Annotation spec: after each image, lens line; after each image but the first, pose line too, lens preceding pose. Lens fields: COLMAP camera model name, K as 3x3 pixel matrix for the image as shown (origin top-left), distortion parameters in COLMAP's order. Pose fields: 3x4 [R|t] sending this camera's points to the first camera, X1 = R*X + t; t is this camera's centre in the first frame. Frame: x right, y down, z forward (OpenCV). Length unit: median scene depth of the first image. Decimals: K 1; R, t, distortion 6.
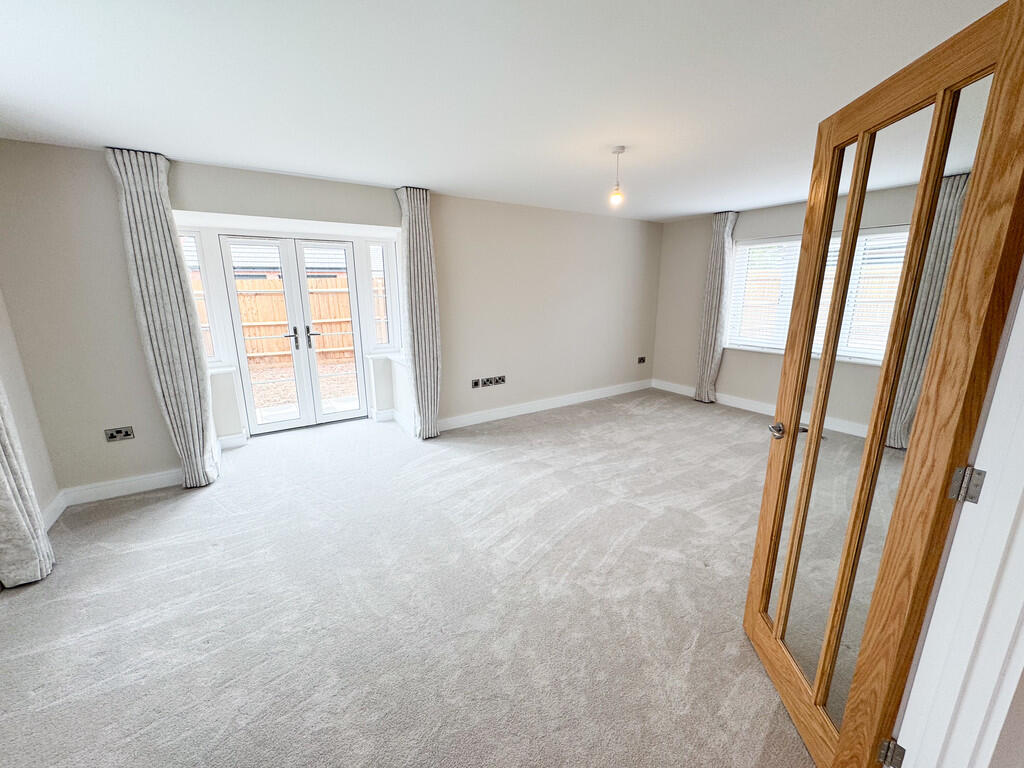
lens RADIAL K [[408.4, 0, 512.0], [0, 408.4, 384.0], [0, 0, 1]] dist [-0.001782, 0.000196]
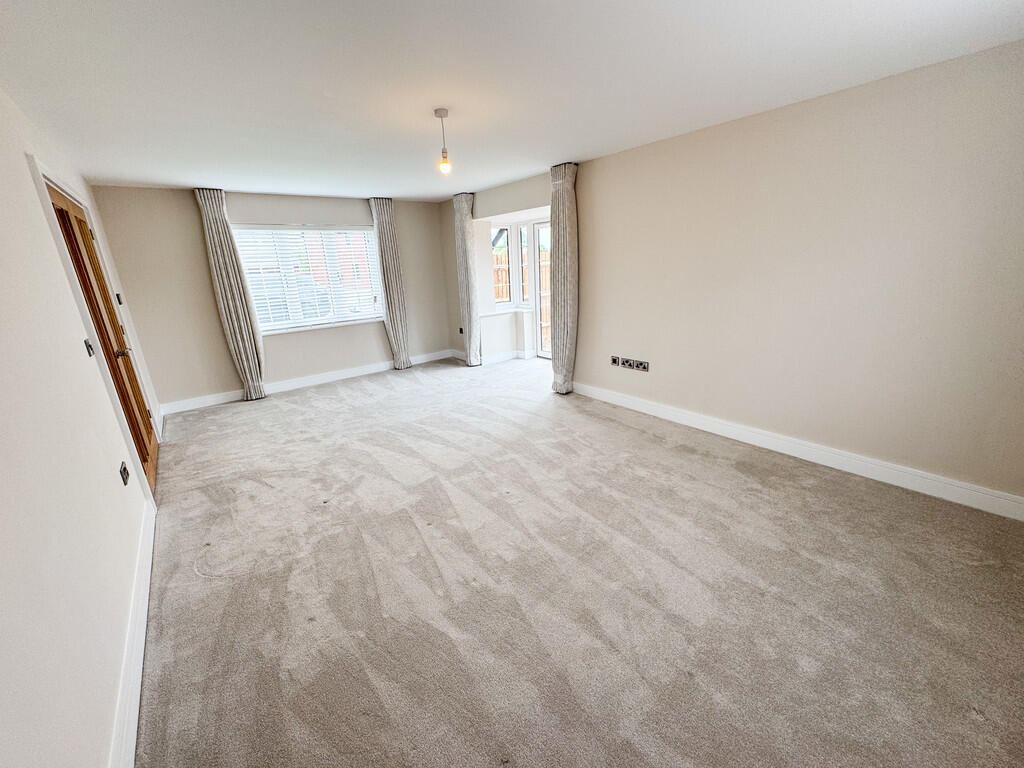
lens RADIAL K [[408.4, 0, 512.0], [0, 408.4, 384.0], [0, 0, 1]] dist [-0.001782, 0.000196]
pose [[0.090269, 0.290380, -0.952644, 0.865796], [-0.182779, 0.945132, 0.270770, -0.174745], [0.979001, 0.149682, 0.138391, 0.720059]]
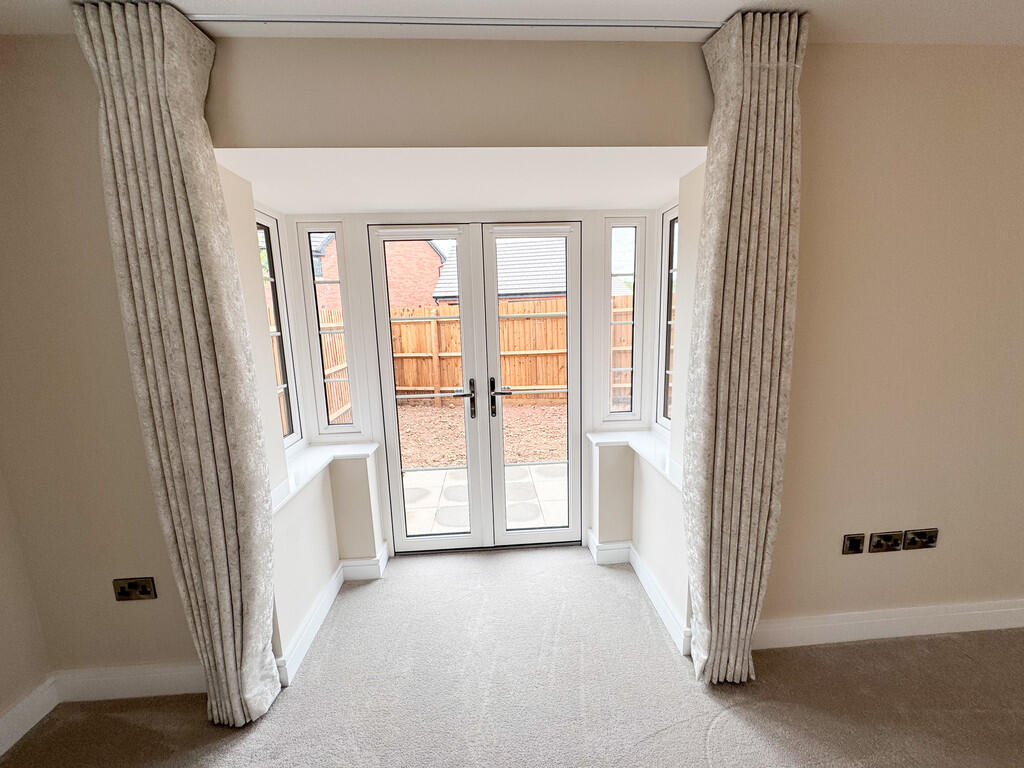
lens RADIAL K [[408.4, 0, 512.0], [0, 408.4, 384.0], [0, 0, 1]] dist [-0.001782, 0.000196]
pose [[0.868354, 0.061896, -0.492068, -0.208754], [-0.088884, 0.995540, -0.031628, -0.122489], [0.487915, 0.071201, 0.869982, 0.545549]]
